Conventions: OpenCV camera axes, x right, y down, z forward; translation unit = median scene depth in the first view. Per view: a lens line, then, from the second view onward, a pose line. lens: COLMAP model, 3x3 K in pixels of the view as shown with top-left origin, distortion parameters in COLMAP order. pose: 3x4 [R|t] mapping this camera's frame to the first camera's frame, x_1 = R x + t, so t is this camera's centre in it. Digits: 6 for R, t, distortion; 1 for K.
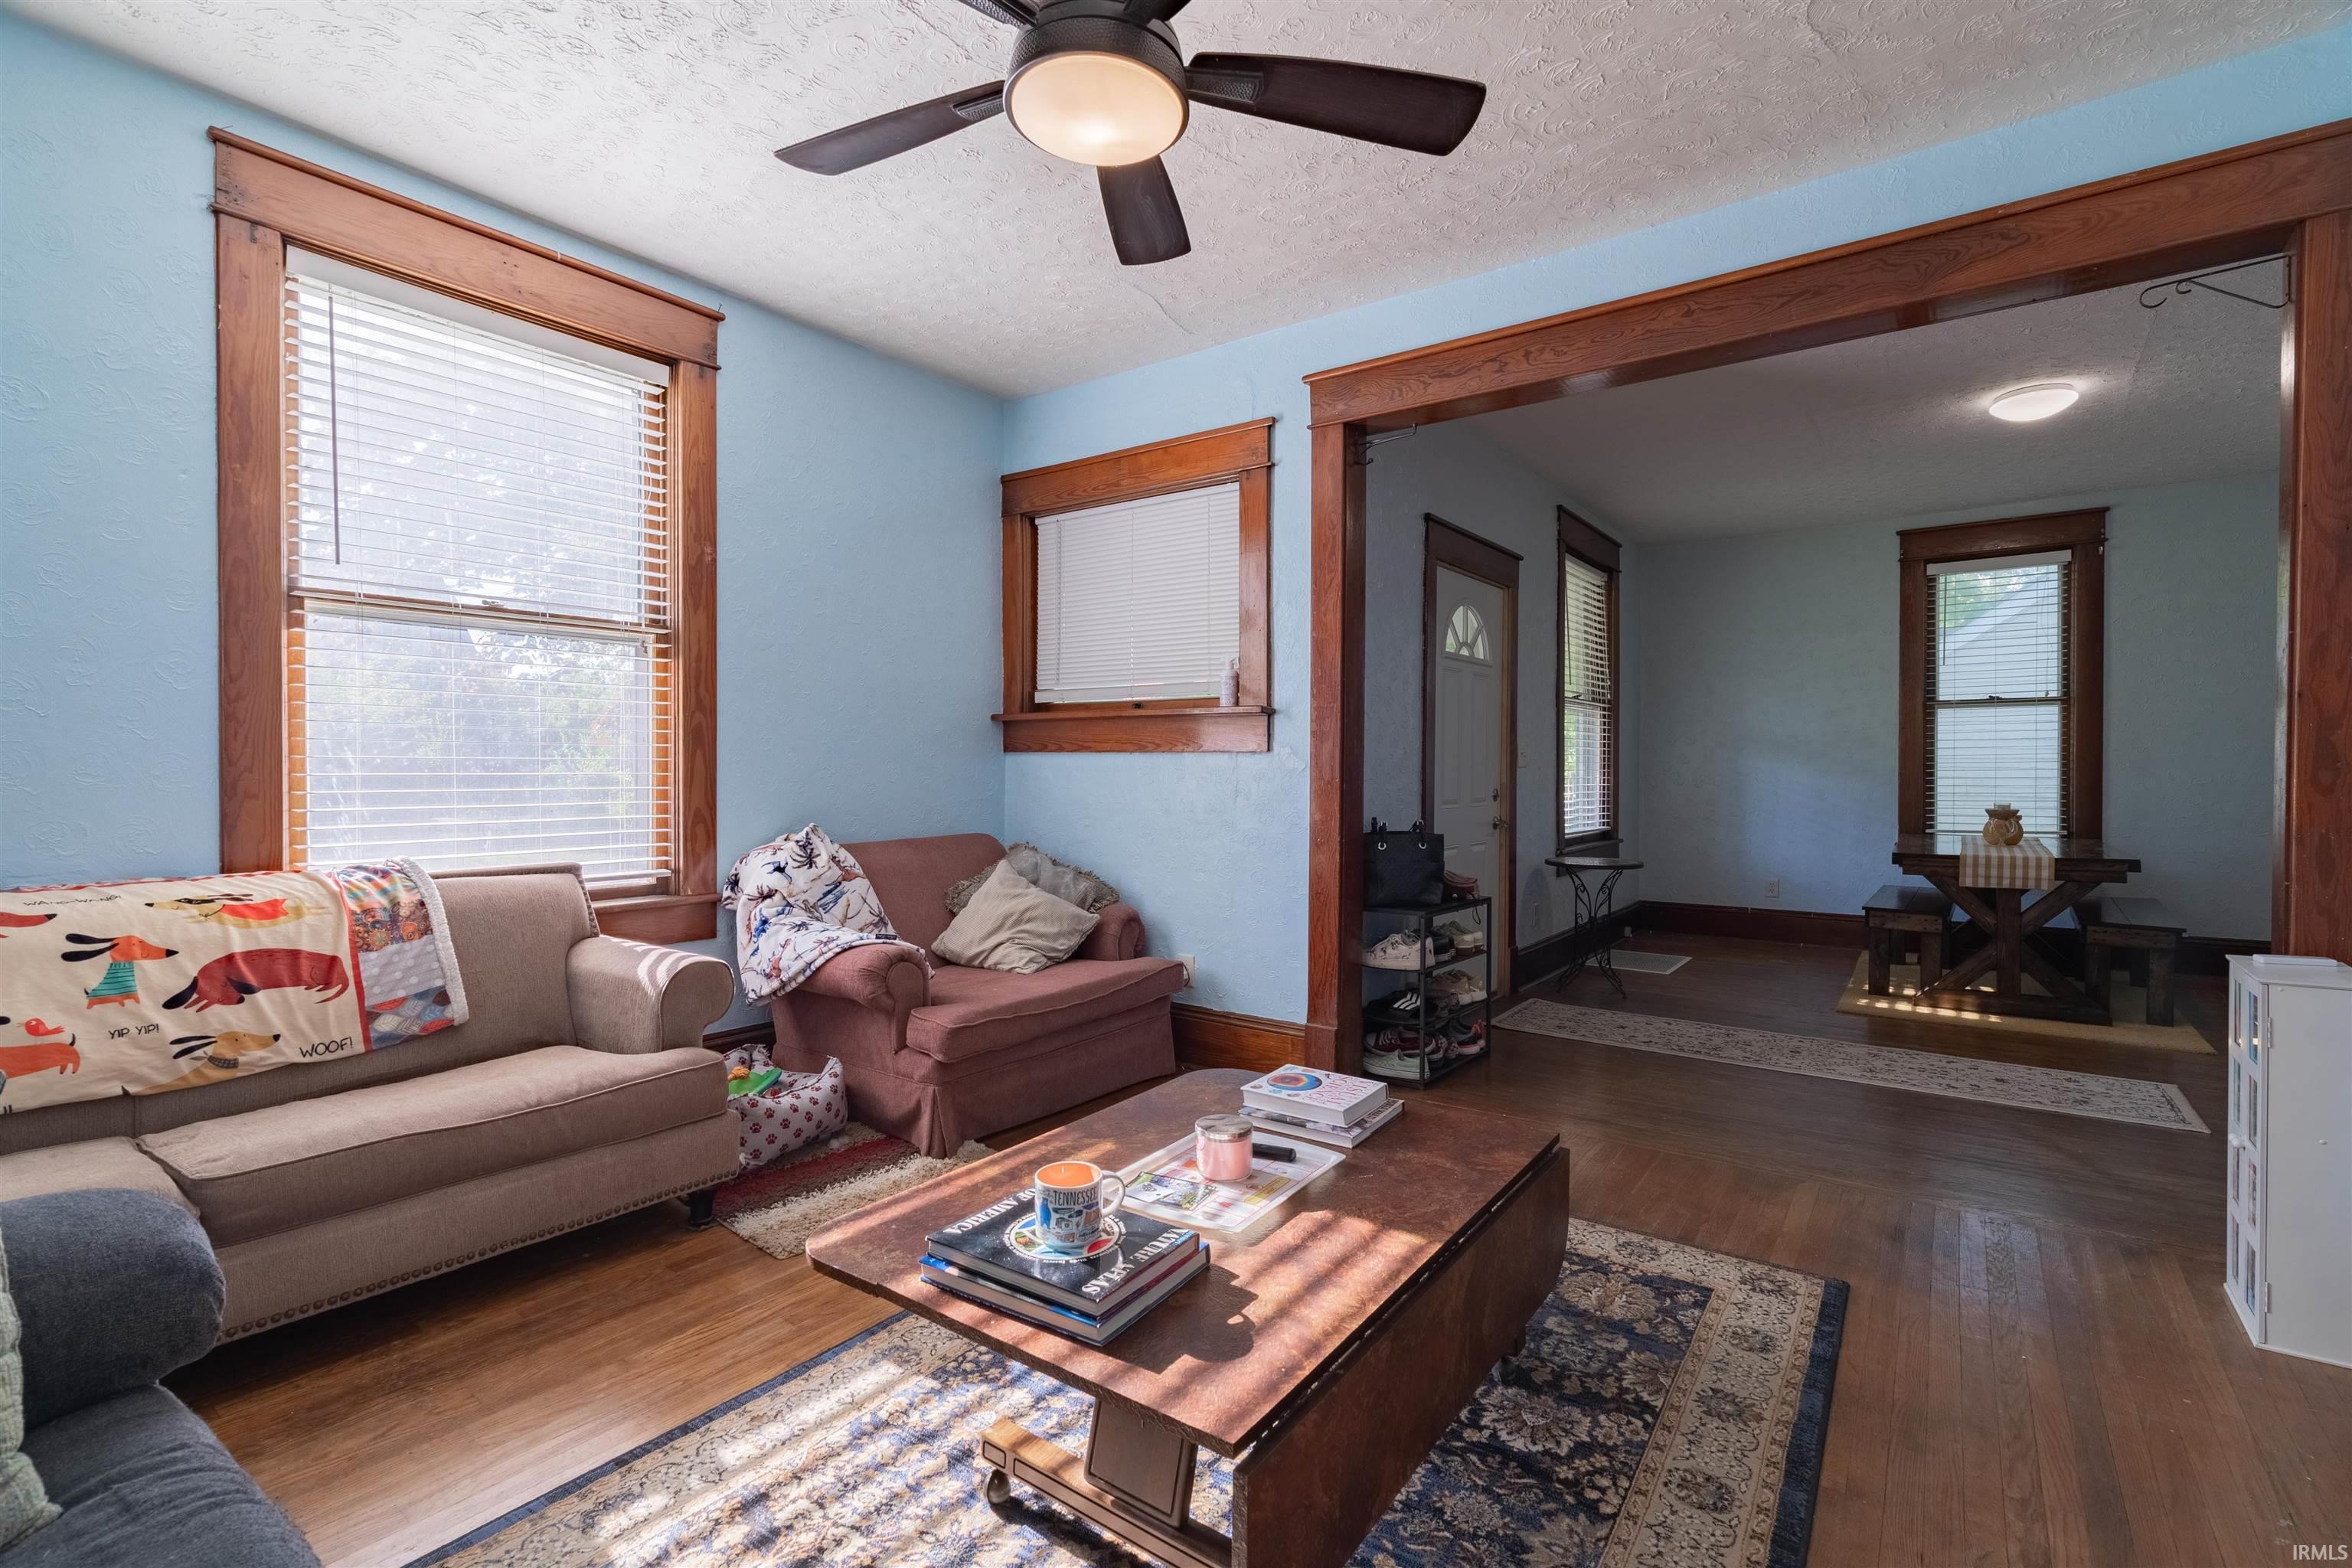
lens RADIAL K [[1076.8, 0, 1176.0], [0, 1076.8, 776.8], [0, 0, 1]] dist [-0.006326, 0.000147]
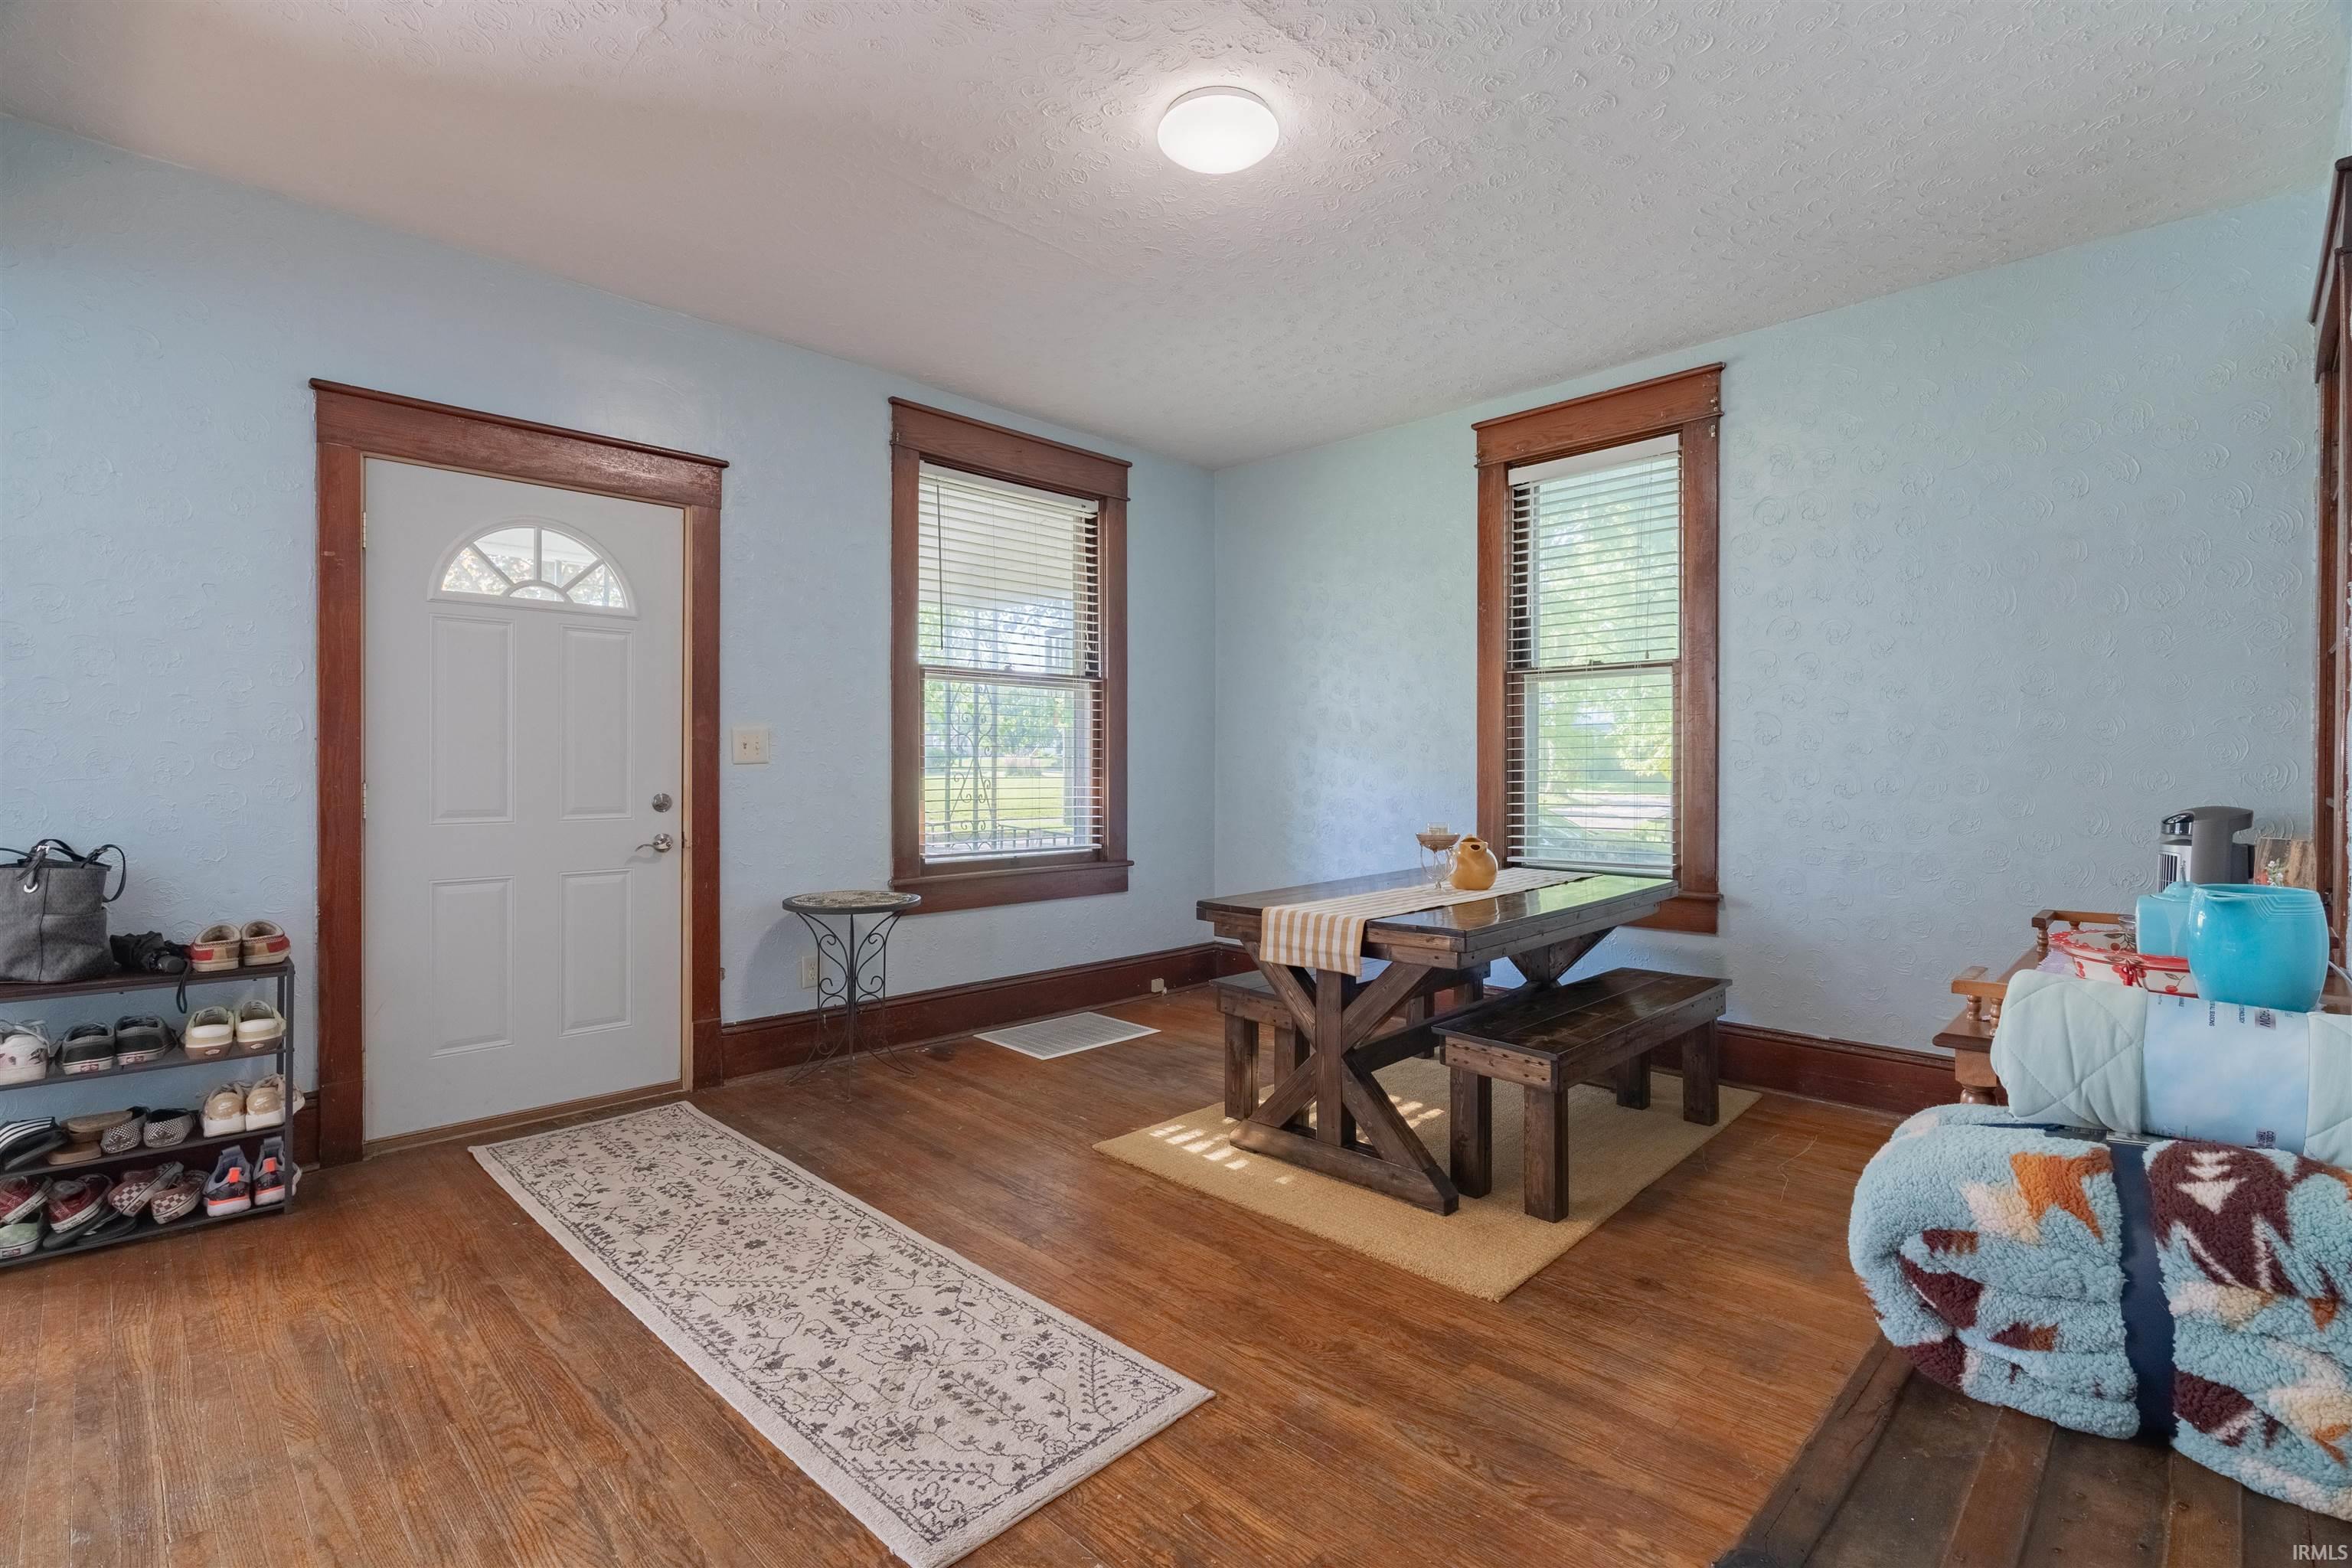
lens RADIAL K [[1069.3, 0, 1169.5], [0, 1069.3, 777.4], [0, 0, 1]] dist [-0.014682, 0.000298]
pose [[0.989563, 0.008348, -0.143860, 1.279633], [-0.007180, 0.999937, 0.008633, -0.012621], [0.143923, -0.007510, 0.989560, 0.643053]]
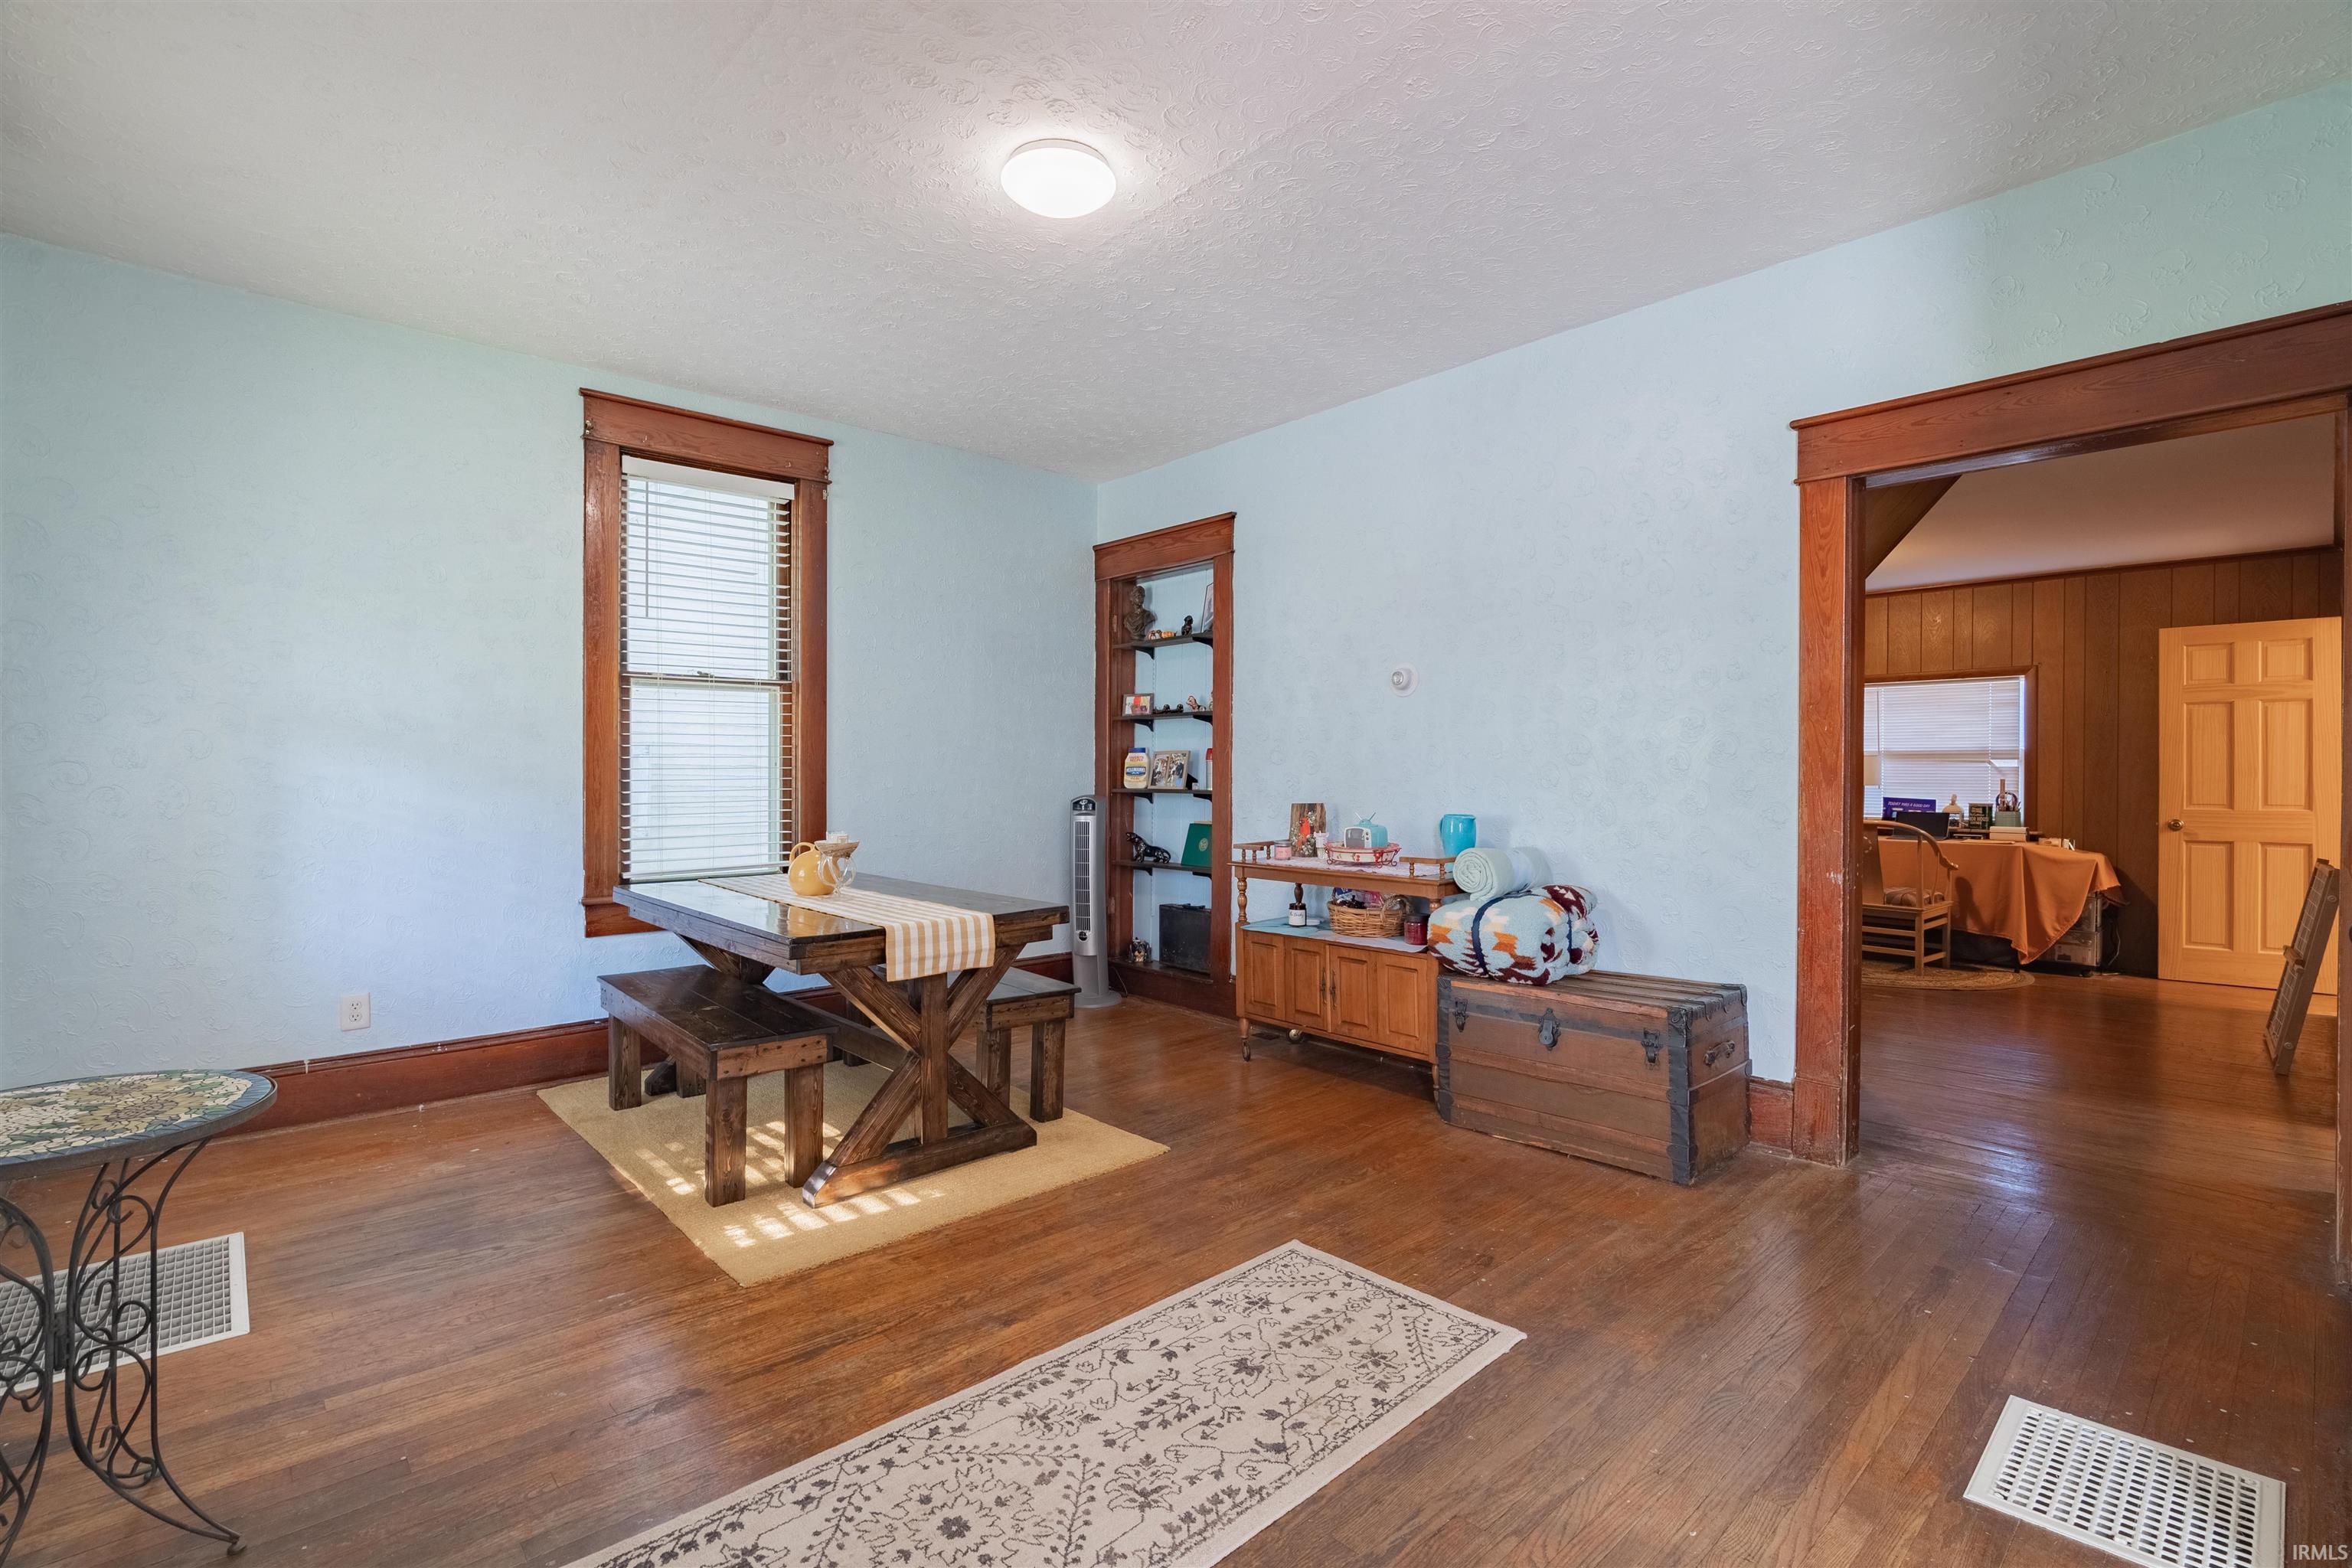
lens RADIAL K [[1076.8, 0, 1176.0], [0, 1076.8, 776.8], [0, 0, 1]] dist [-0.006326, 0.000147]
pose [[0.198616, -0.000850, 0.980077, 0.315591], [0.005041, 0.999987, -0.000154, -0.013589], [-0.980064, 0.004972, 0.198618, 1.212668]]
